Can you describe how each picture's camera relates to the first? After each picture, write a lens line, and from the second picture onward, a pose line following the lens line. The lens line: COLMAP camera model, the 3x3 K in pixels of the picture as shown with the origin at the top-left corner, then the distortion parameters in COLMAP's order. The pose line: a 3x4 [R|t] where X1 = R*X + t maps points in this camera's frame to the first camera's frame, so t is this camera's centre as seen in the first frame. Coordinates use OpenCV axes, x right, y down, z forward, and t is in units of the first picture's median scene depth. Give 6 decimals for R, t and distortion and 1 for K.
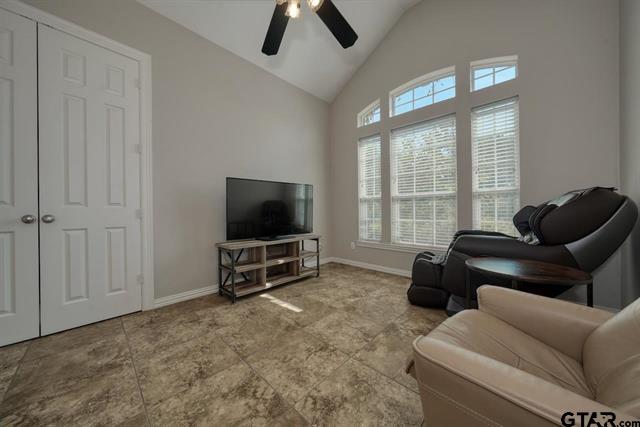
lens RADIAL K [[216.7, 0, 321.5], [0, 216.7, 212.1], [0, 0, 1]] dist [-0.001600, 0.000273]
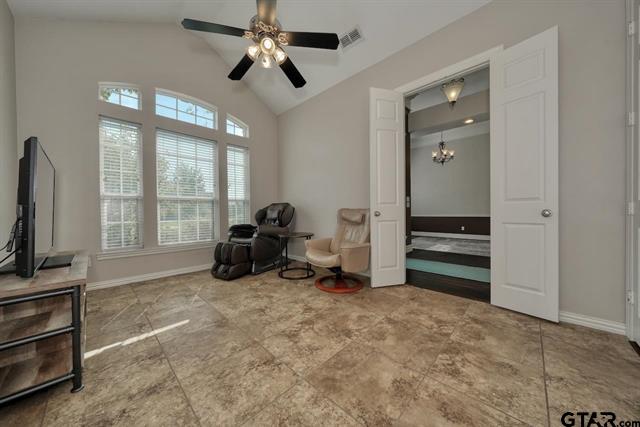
lens RADIAL K [[216.7, 0, 321.5], [0, 216.7, 212.1], [0, 0, 1]] dist [-0.001600, 0.000273]
pose [[-0.004557, 0.011982, 0.999918, -1.049601], [0.012247, 0.999854, -0.011926, 0.022593], [-0.999915, 0.012192, -0.004703, 0.476898]]
